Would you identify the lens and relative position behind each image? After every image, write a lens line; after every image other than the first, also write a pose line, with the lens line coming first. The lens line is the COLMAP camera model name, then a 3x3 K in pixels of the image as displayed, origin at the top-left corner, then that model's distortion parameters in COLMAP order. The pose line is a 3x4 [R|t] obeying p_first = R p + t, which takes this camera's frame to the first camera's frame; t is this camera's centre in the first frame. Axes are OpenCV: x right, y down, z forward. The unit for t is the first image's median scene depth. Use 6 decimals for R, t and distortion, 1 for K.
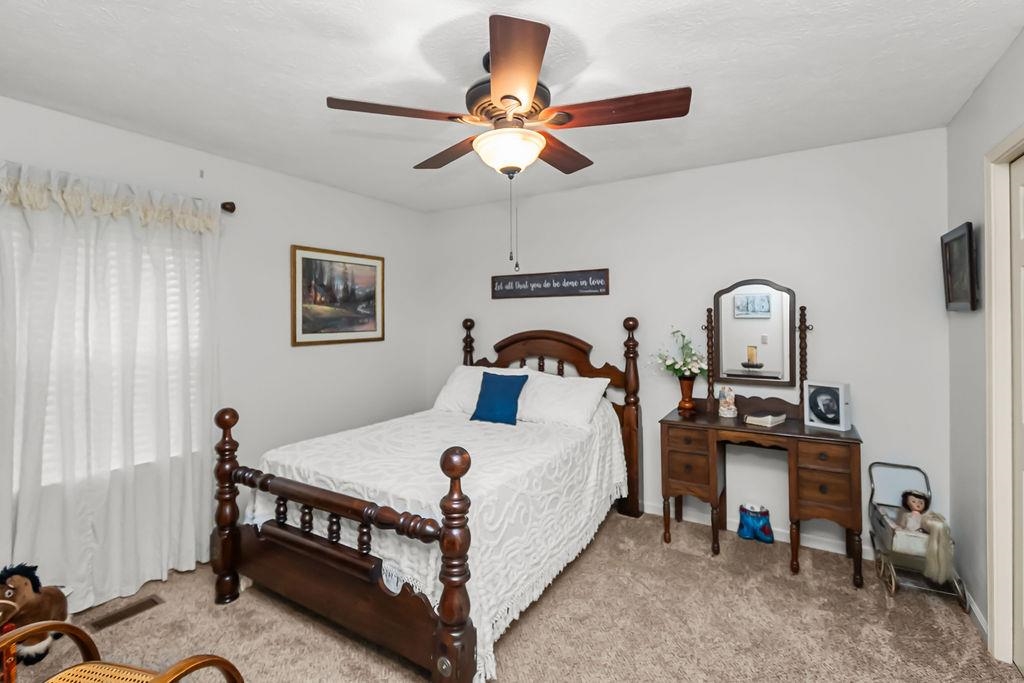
lens RADIAL K [[464.3, 0, 515.3], [0, 464.3, 309.9], [0, 0, 1]] dist [0.000305, -0.000026]
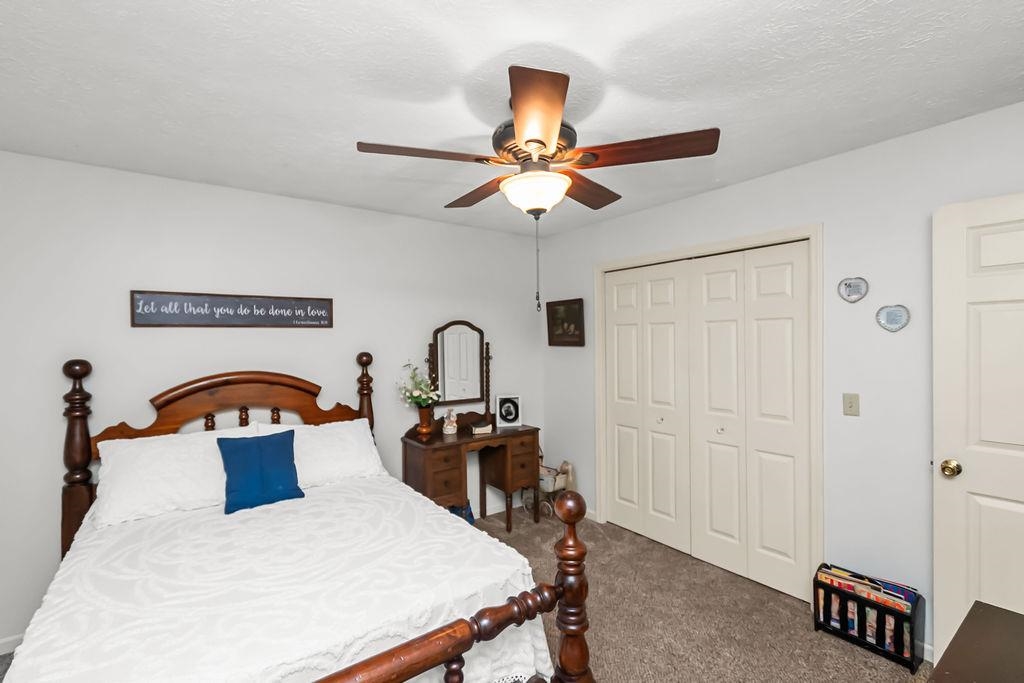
lens RADIAL K [[464.3, 0, 513.4], [0, 464.3, 344.0], [0, 0, 1]] dist [0.000305, -0.000026]
pose [[0.364057, 0.008415, 0.931339, -0.512128], [0.005788, 0.999919, -0.011297, 0.011092], [-0.931359, 0.009503, 0.363979, 0.347534]]
